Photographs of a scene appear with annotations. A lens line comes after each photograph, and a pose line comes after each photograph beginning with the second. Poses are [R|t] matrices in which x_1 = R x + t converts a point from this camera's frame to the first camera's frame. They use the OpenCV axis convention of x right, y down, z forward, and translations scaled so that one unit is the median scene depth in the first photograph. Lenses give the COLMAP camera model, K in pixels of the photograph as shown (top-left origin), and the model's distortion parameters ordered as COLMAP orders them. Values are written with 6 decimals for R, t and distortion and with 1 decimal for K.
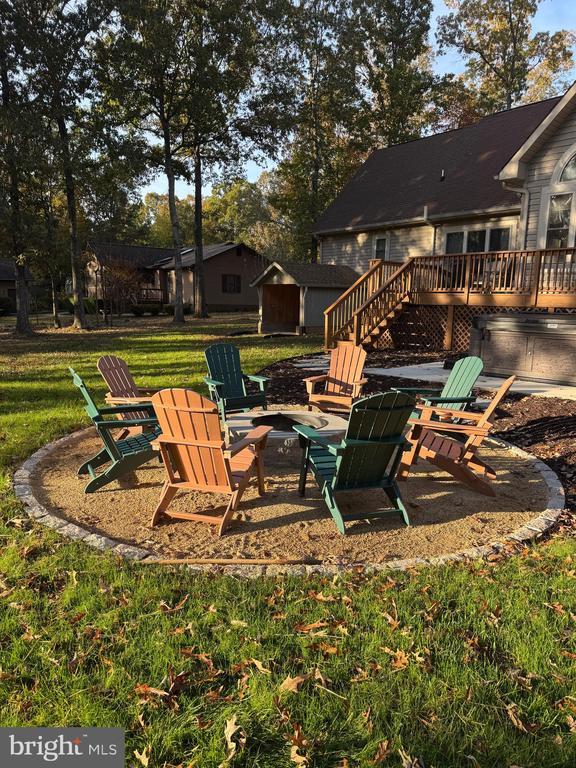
lens RADIAL K [[538.0, 0, 288.0], [0, 538.0, 384.0], [0, 0, 1]] dist [0.111948, -0.146141]
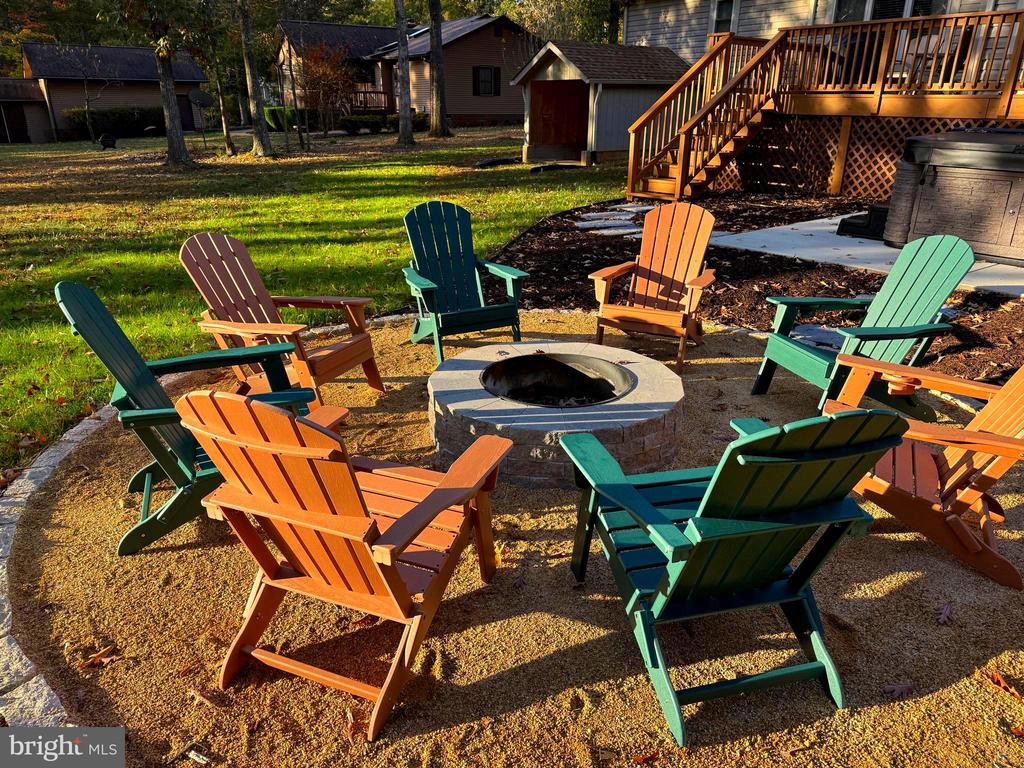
lens RADIAL K [[702.8, 0, 514.9], [0, 702.8, 382.8], [0, 0, 1]] dist [0.011297, -0.005225]
pose [[0.996981, 0.019546, -0.075141, 0.004793], [-0.002590, 0.975625, 0.219429, -0.029148], [0.077598, -0.218572, 0.972731, 0.167332]]
